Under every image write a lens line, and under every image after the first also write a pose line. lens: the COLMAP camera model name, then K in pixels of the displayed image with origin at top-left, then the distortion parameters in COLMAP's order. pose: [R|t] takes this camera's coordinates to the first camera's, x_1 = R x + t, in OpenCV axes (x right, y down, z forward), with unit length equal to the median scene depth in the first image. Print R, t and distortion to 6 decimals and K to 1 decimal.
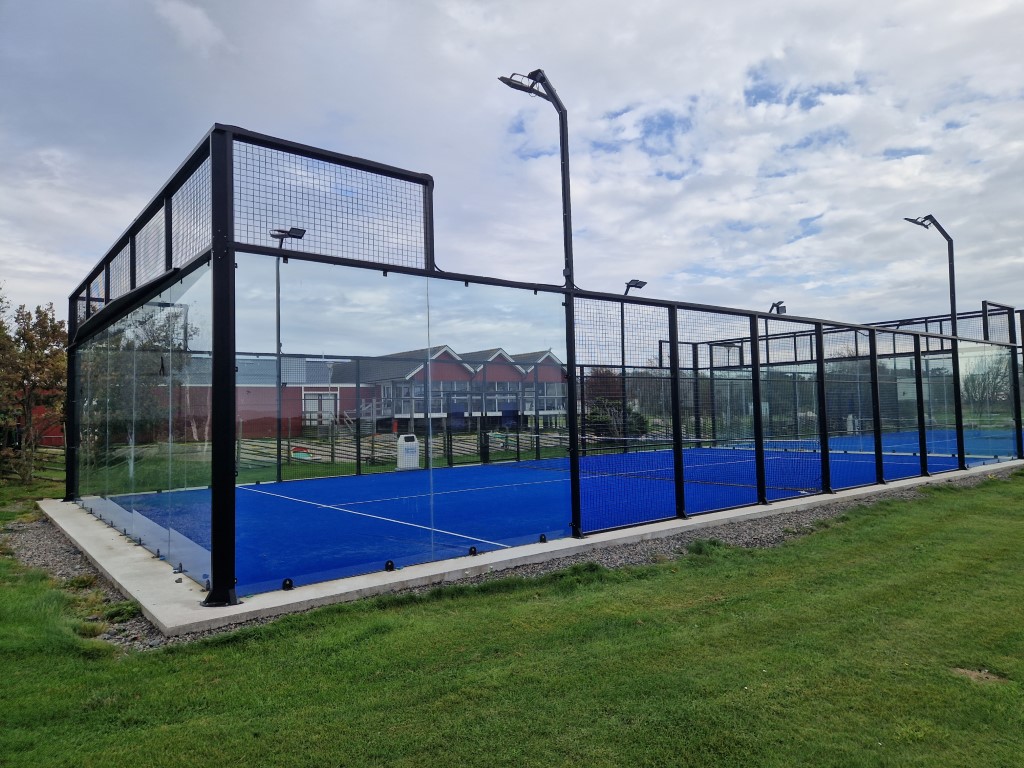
lens RADIAL K [[695.8, 0, 504.9], [0, 695.8, 381.6], [0, 0, 1]] dist [0.037042, -0.001884]
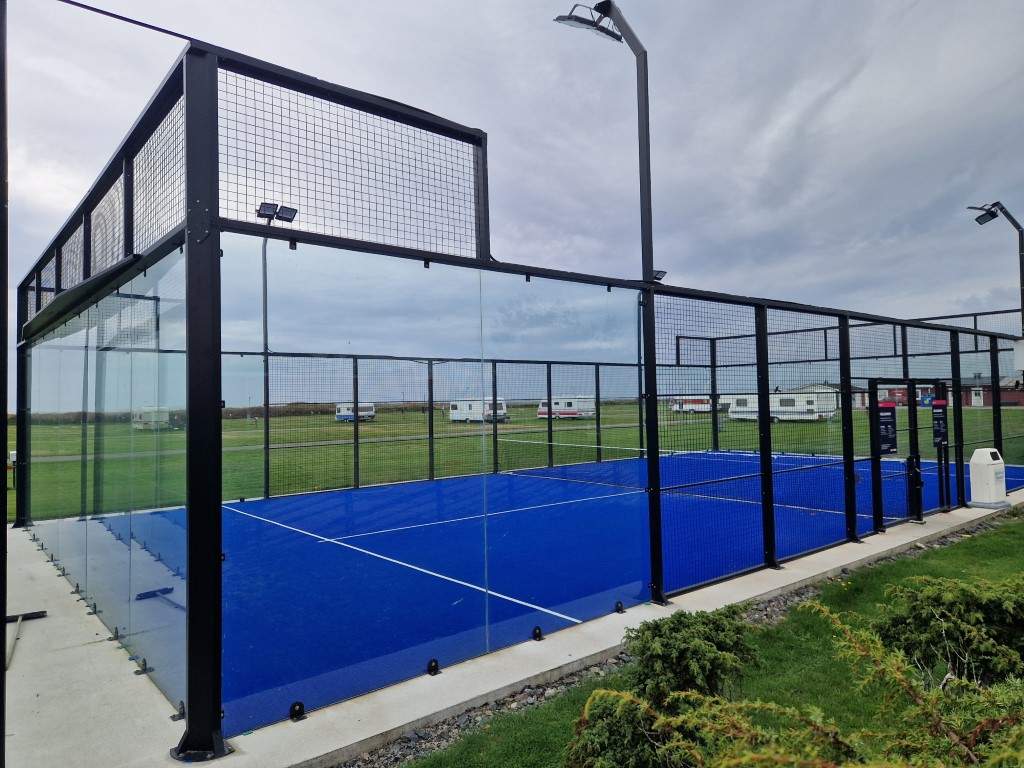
lens RADIAL K [[678.9, 0, 488.2], [0, 678.9, 380.3], [0, 0, 1]] dist [0.095464, -0.121399]
pose [[0.999829, 0.004438, 0.017952, -0.110382], [-0.004809, 0.999774, 0.020690, -0.044837], [-0.017856, -0.020773, 0.999625, 0.260740]]
